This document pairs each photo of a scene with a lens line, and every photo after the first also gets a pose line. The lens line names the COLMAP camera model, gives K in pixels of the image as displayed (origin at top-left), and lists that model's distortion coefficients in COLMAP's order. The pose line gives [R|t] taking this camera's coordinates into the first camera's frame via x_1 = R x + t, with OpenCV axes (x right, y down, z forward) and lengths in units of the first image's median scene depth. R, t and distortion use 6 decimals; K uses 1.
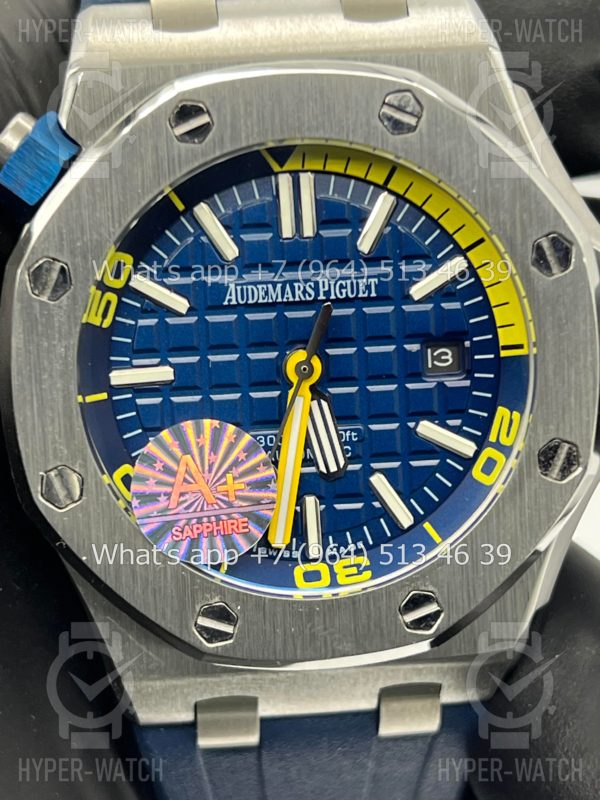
lens RADIAL K [[1951.9, 0, 300.0], [0, 1951.9, 400.0], [0, 0, 1]] dist [0.098658, 0.204000]
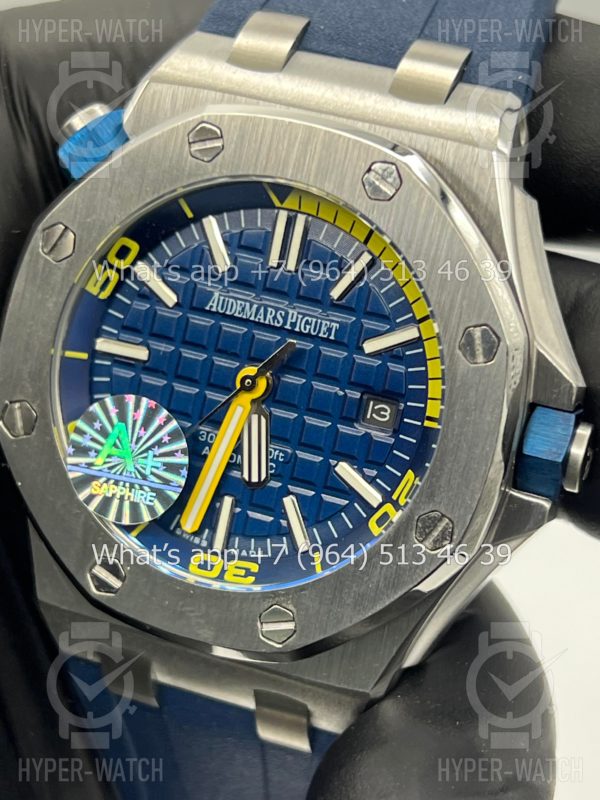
lens RADIAL K [[1951.9, 0, 300.0], [0, 1951.9, 400.0], [0, 0, 1]] dist [0.098658, 0.204000]
pose [[0.902642, 0.284810, -0.322678, 0.388791], [-0.299067, 0.954215, 0.005638, -0.021576], [0.309510, 0.091413, 0.946492, -0.040189]]
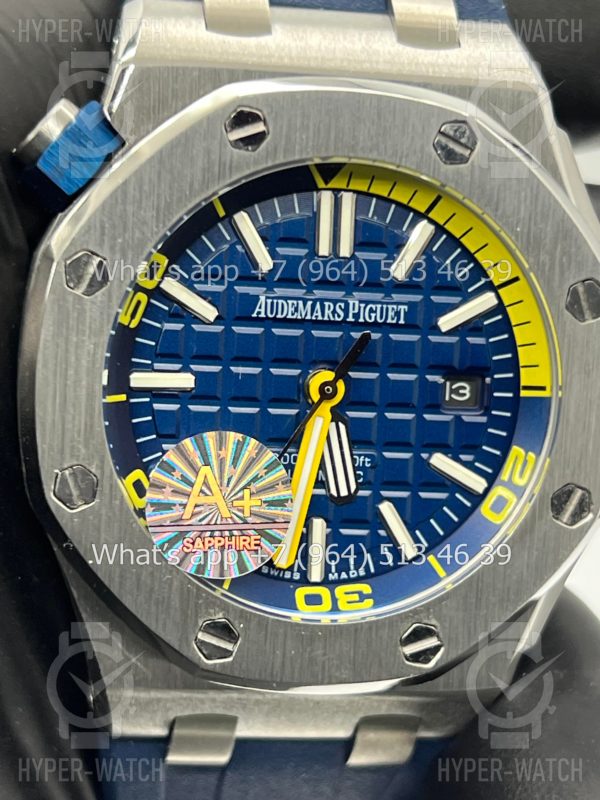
lens RADIAL K [[1951.9, 0, 300.0], [0, 1951.9, 400.0], [0, 0, 1]] dist [0.098658, 0.204000]
pose [[0.988613, 0.096190, 0.115723, -0.125530], [-0.095343, 0.995362, -0.012840, 0.003283], [-0.116421, 0.001660, 0.993199, 0.021746]]
